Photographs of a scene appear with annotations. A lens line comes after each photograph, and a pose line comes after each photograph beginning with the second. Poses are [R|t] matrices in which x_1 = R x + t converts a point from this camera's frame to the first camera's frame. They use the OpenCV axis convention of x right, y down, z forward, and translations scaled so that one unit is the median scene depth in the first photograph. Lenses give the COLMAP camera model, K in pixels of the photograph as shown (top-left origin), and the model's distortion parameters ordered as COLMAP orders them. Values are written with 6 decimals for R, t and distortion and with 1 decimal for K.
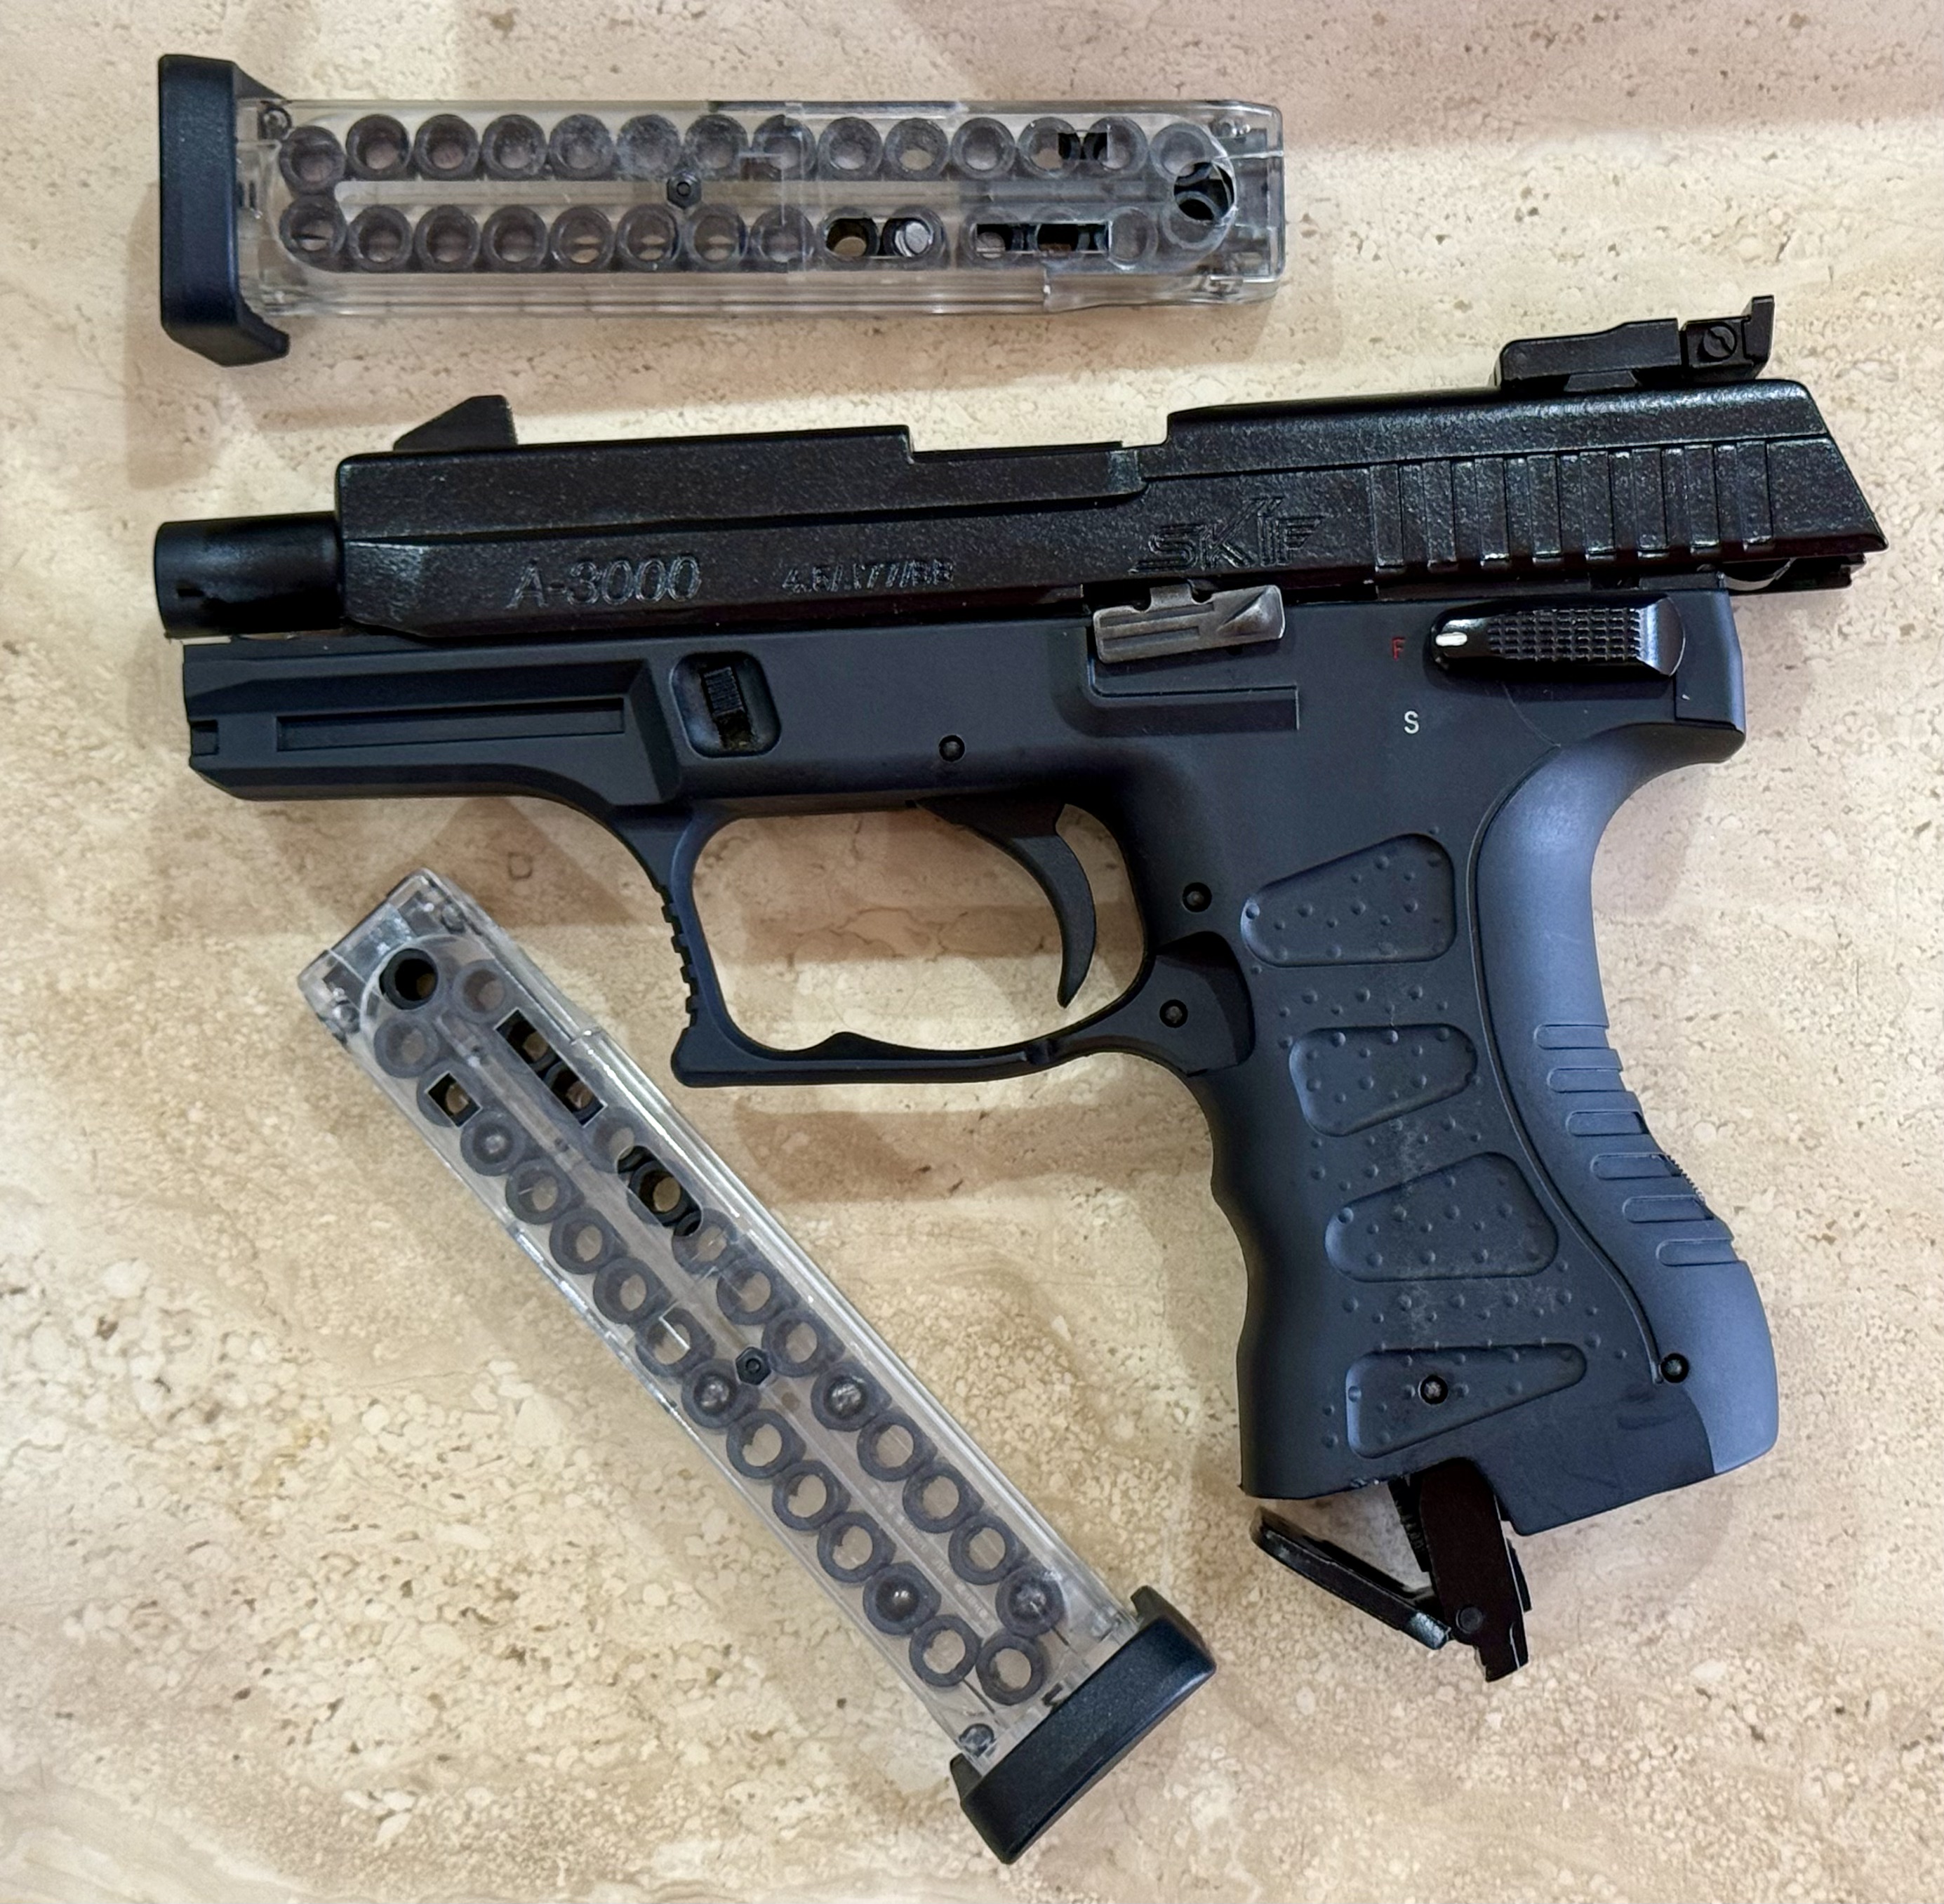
lens RADIAL K [[3987.2, 0, 1000.8], [0, 3987.2, 863.1], [0, 0, 1]] dist [0.105318, 0.000000]
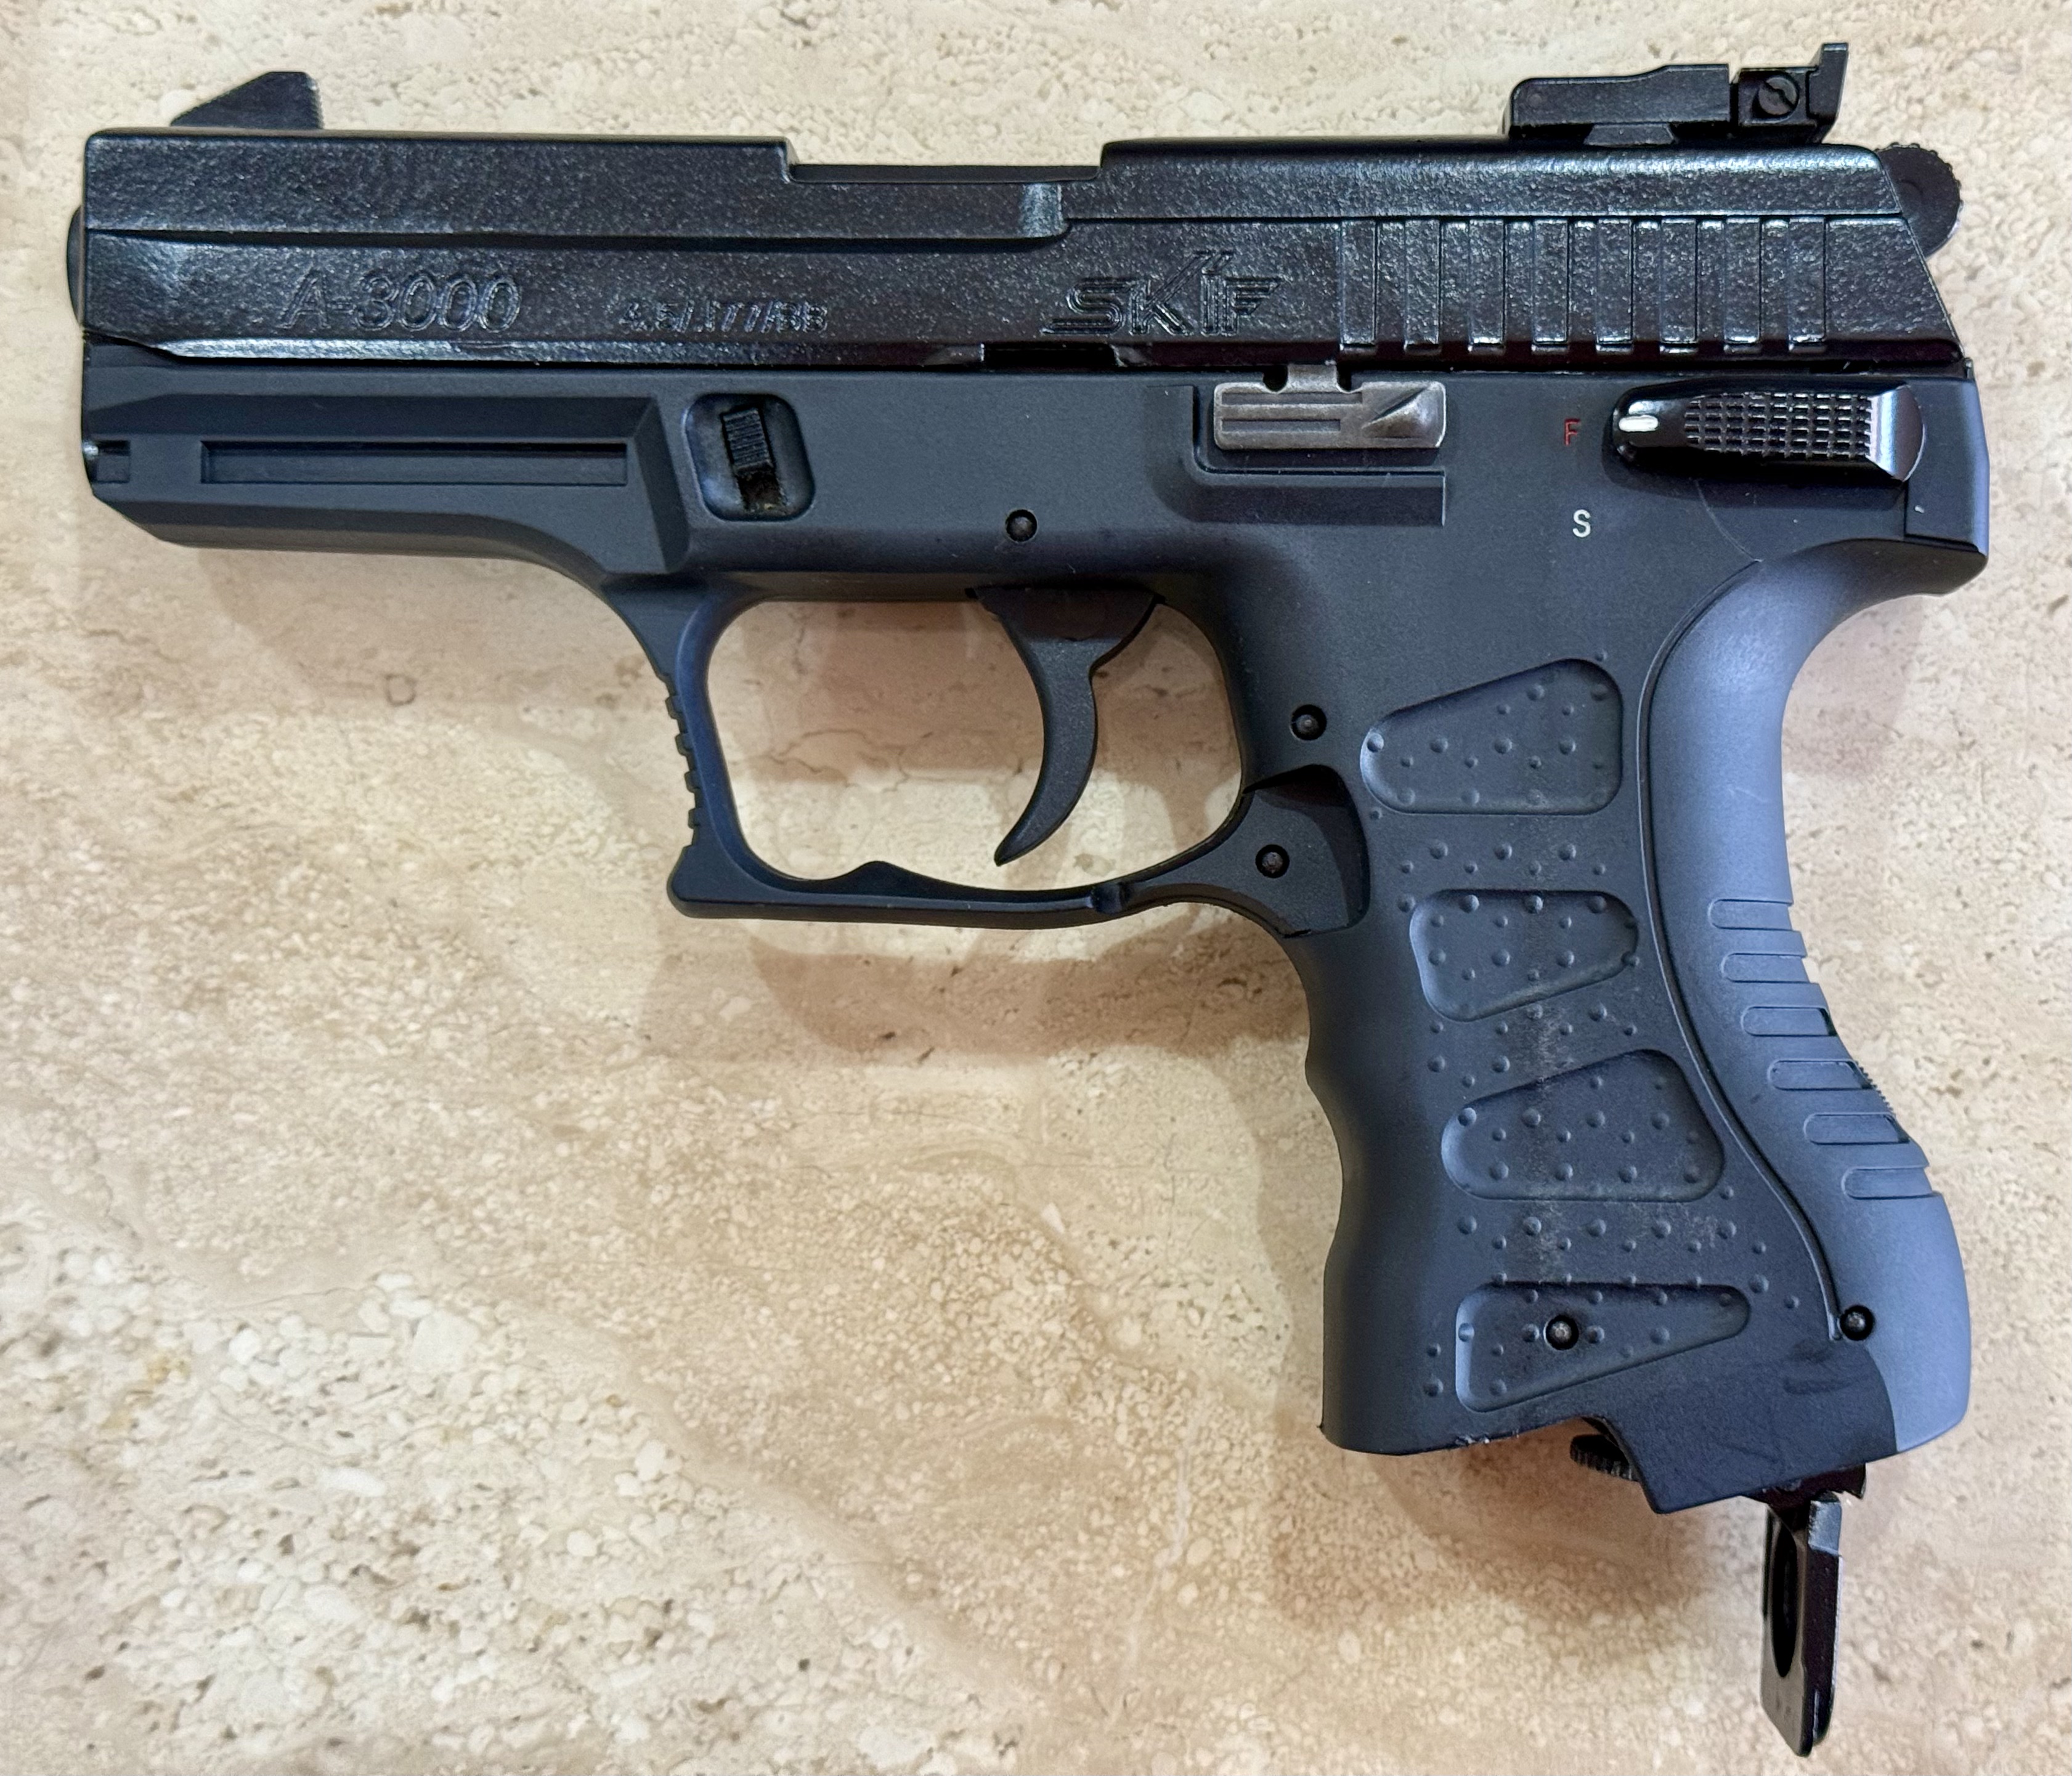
lens RADIAL K [[3131.8, 0, 1125.3], [0, 3131.8, 870.0], [0, 0, 1]] dist [0.087230, 0.000000]
pose [[0.999688, -0.024301, 0.005694, 0.028578], [0.024044, 0.998843, 0.041639, 0.014956], [-0.006699, -0.041489, 0.999117, 0.336691]]
